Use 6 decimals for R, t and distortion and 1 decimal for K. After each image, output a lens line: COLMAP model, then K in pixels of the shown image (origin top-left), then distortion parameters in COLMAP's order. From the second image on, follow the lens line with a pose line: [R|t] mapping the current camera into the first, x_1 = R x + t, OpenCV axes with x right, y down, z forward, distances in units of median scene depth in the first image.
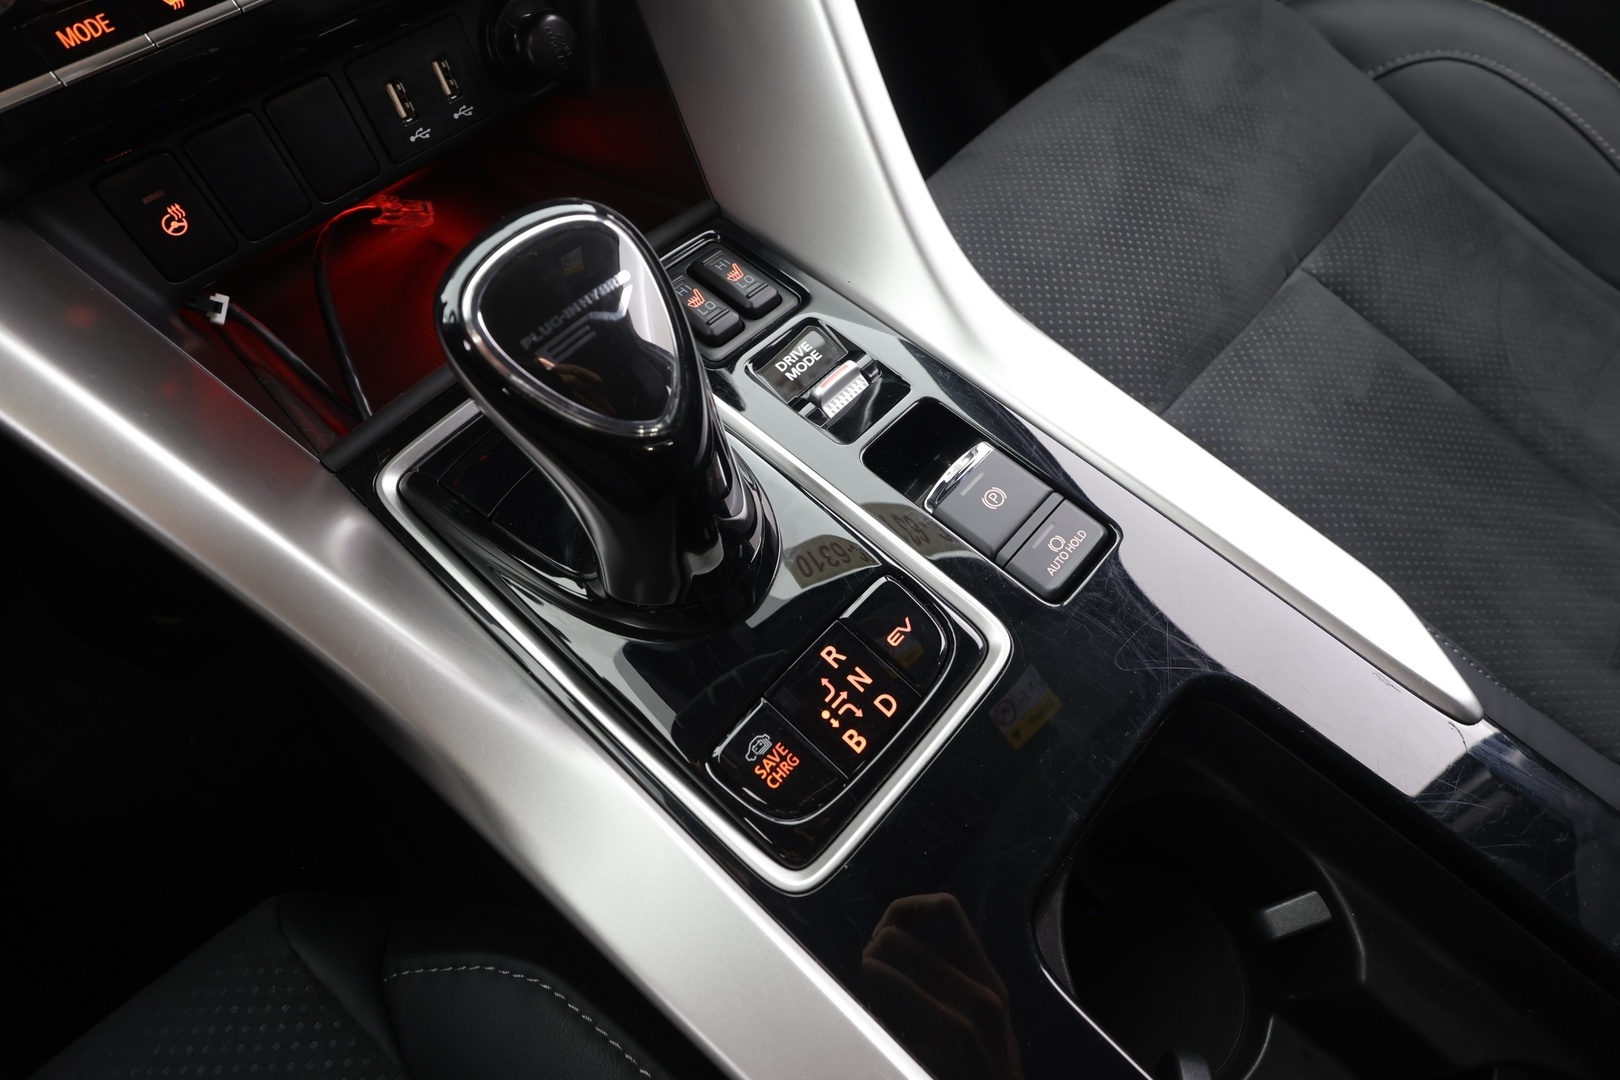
lens RADIAL K [[748.1, 0, 810.1], [0, 748.1, 530.0], [0, 0, 1]] dist [-0.001713, -0.000012]
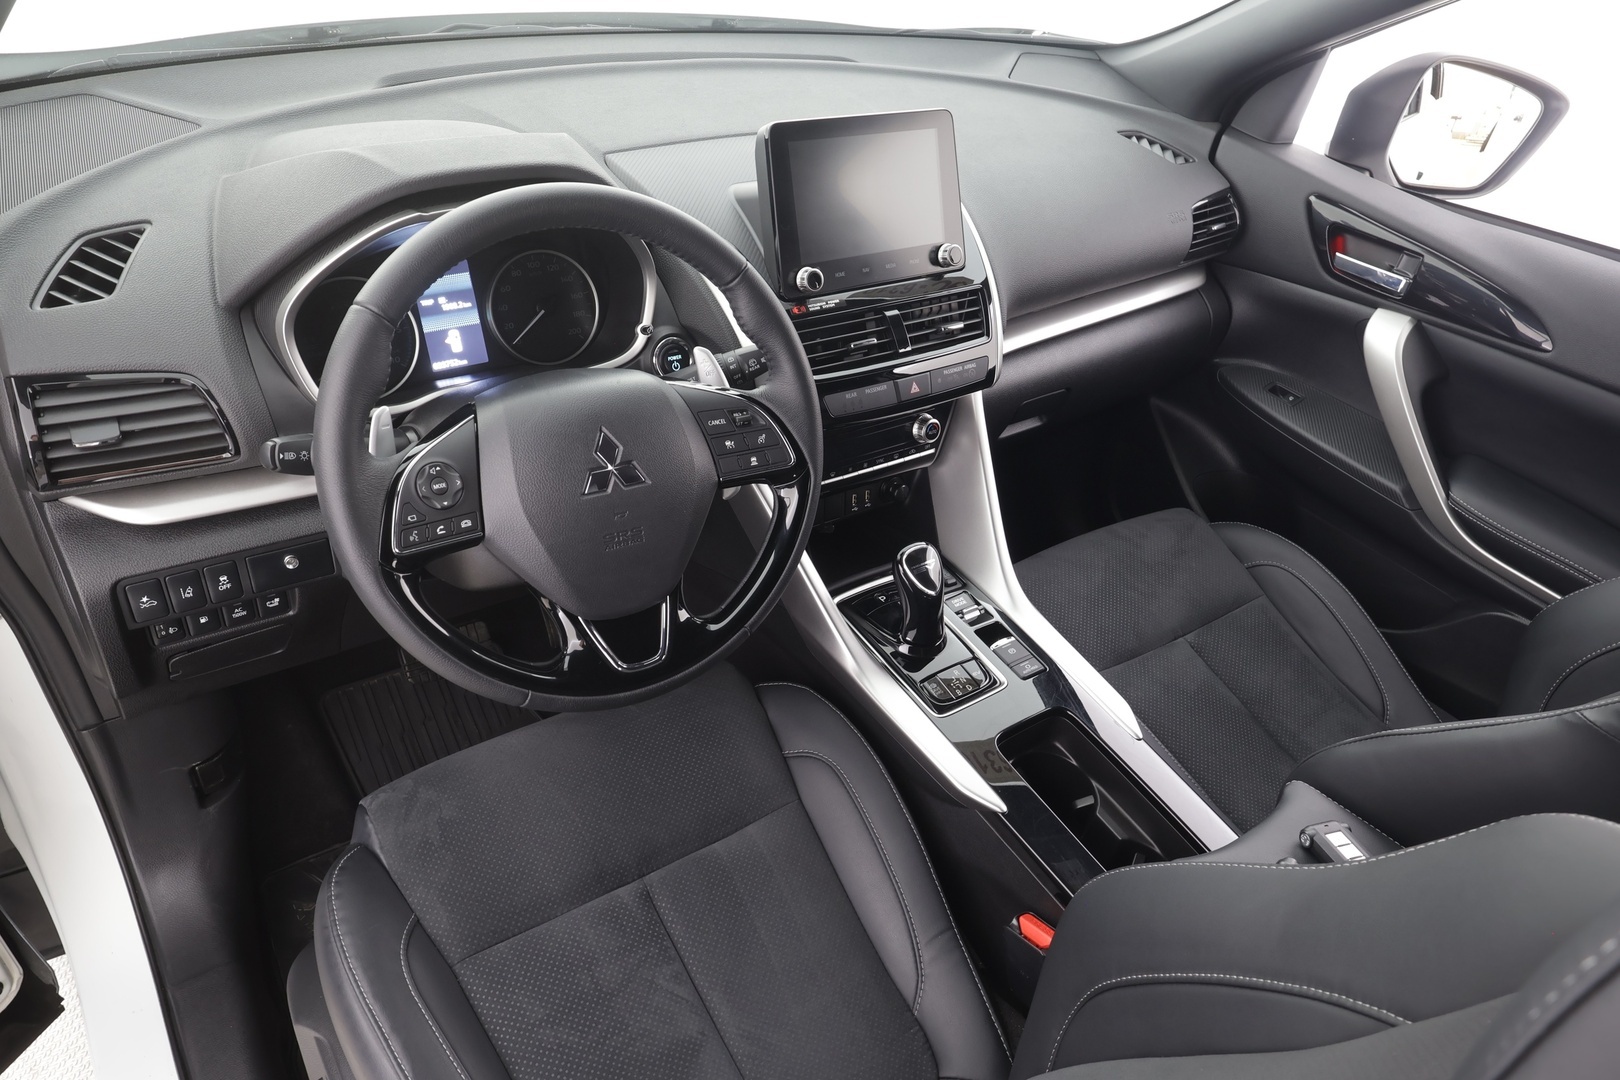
lens RADIAL K [[1089.1, 0, 817.0], [0, 1089.1, 550.0], [0, 0, 1]] dist [0.025458, -0.000088]
pose [[0.967984, 0.234049, -0.090709, -0.230578], [-0.250825, 0.887906, -0.385629, 1.485964], [-0.009715, 0.396035, 0.918184, -3.259391]]
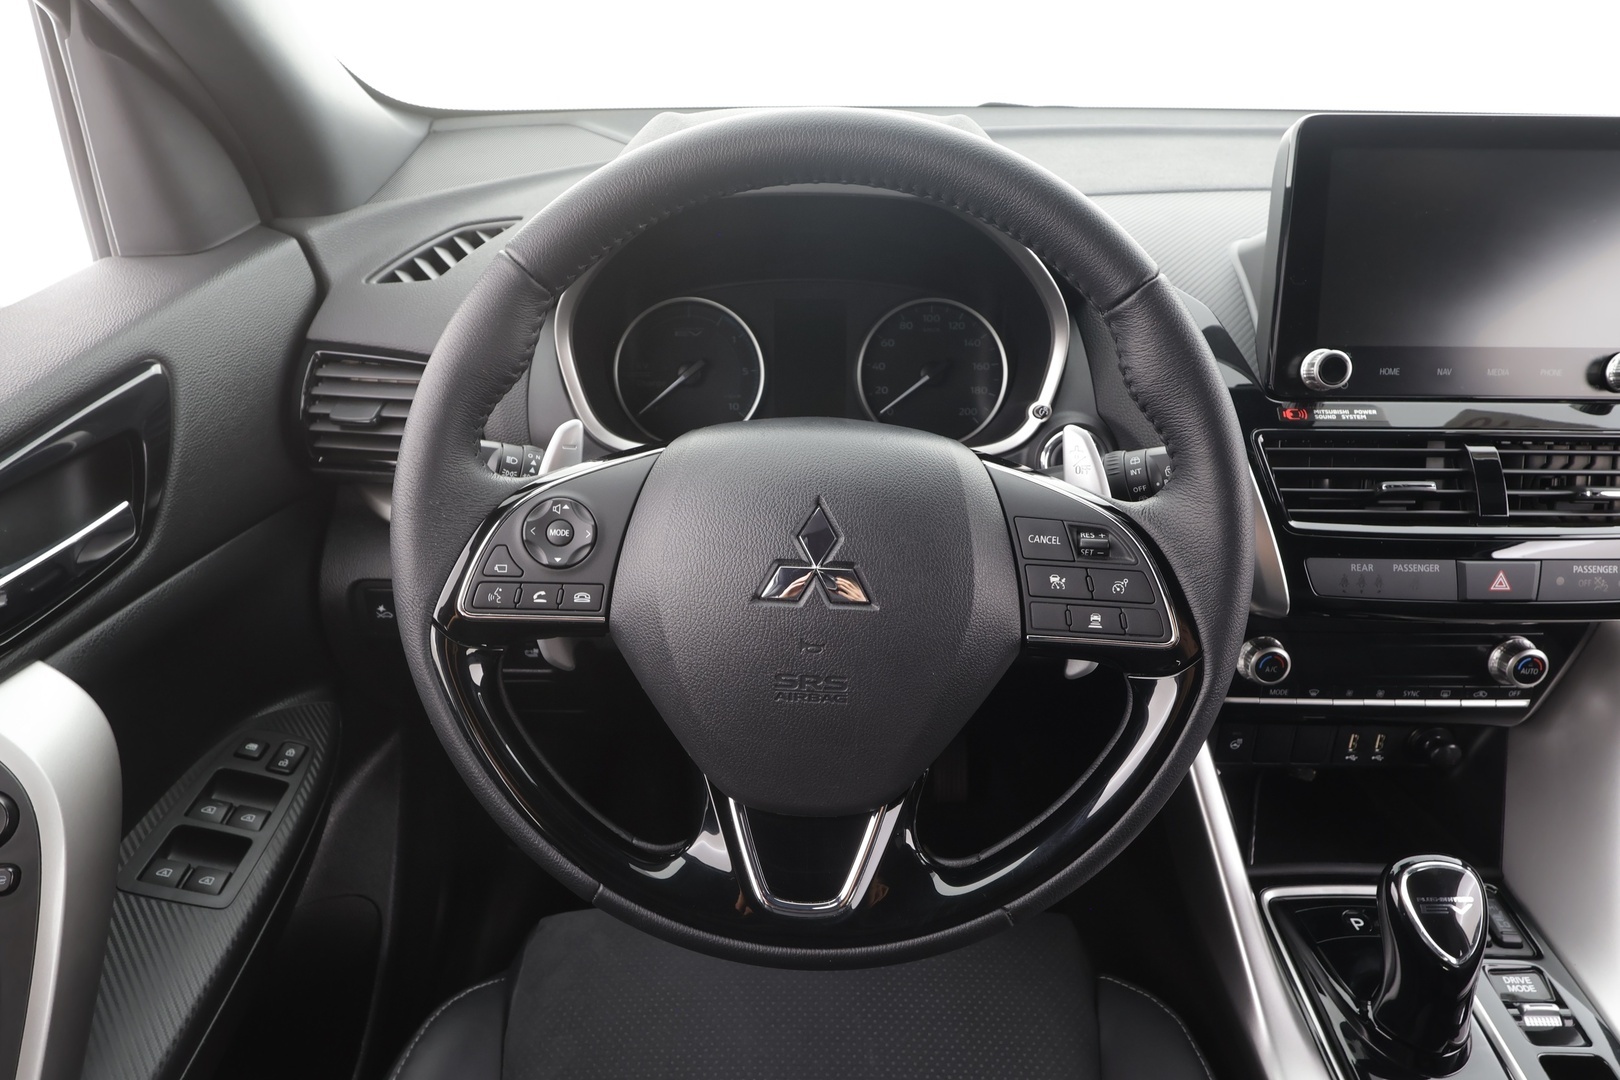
lens RADIAL K [[952.7, 0, 802.1], [0, 952.7, 544.5], [0, 0, 1]] dist [0.004743, -0.002435]
pose [[0.676758, 0.393690, -0.622099, -0.164344], [-0.645137, 0.724228, -0.243499, 0.635604], [0.354678, 0.566129, 0.744111, -1.772840]]
